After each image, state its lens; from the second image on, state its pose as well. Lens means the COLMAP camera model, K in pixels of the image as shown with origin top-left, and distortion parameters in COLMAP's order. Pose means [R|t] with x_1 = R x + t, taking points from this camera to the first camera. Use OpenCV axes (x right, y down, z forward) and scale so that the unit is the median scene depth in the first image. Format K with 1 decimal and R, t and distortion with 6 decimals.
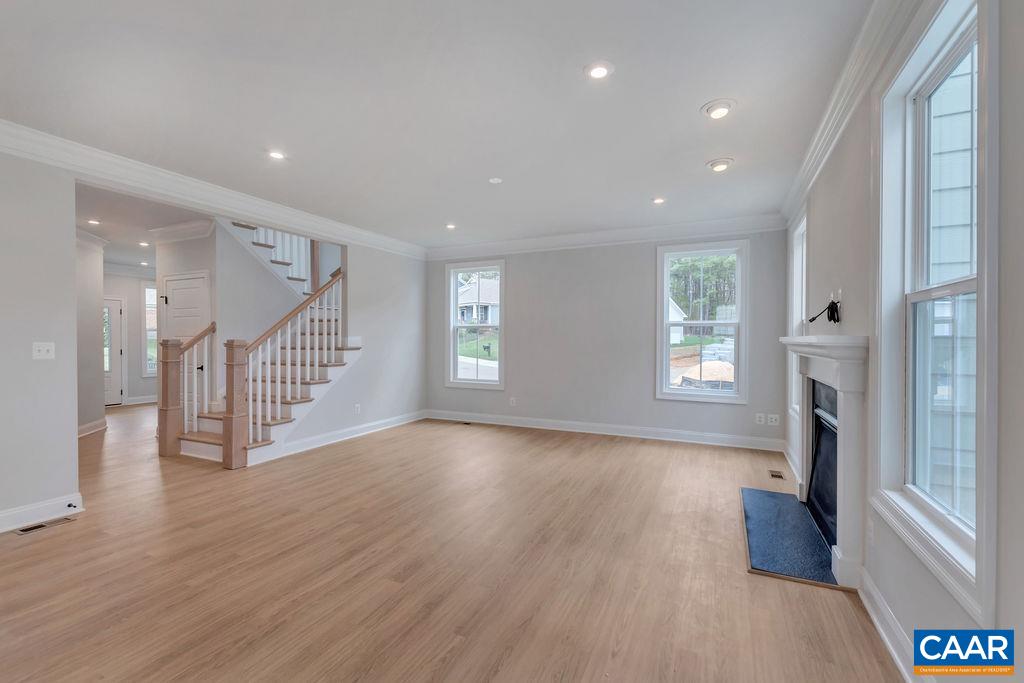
lens RADIAL K [[448.6, 0, 512.0], [0, 448.6, 341.5], [0, 0, 1]] dist [0.000027, 0.000046]
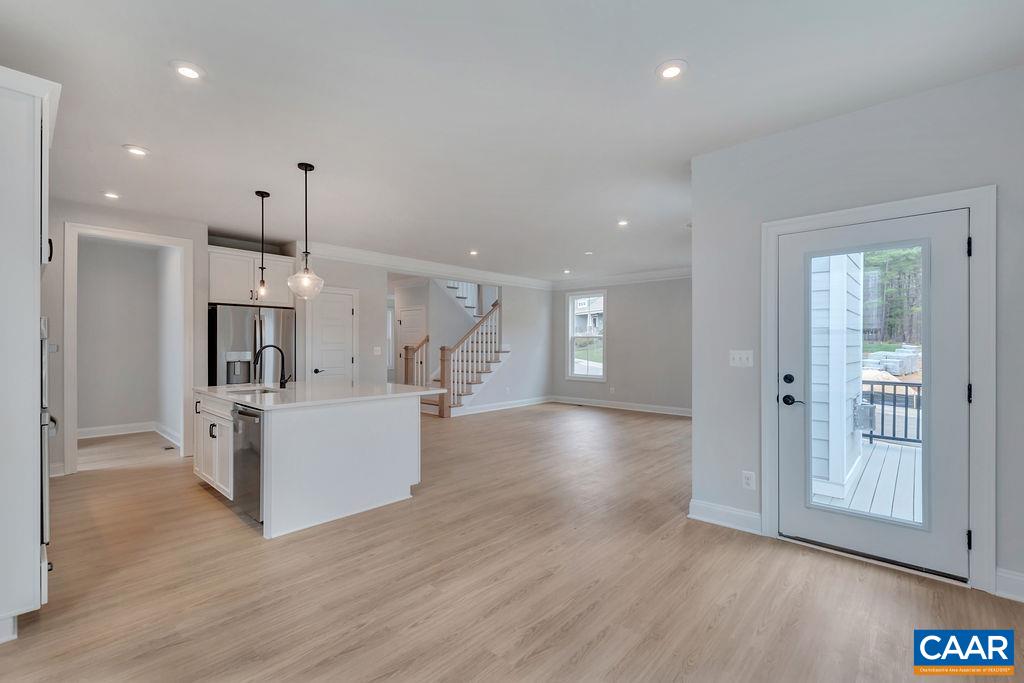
lens RADIAL K [[448.6, 0, 512.0], [0, 448.6, 341.5], [0, 0, 1]] dist [0.000027, 0.000046]
pose [[0.957391, 0.000311, -0.288795, 0.120316], [-0.004630, 0.999887, -0.014274, 0.001774], [0.288758, 0.015002, 0.957285, -0.491635]]
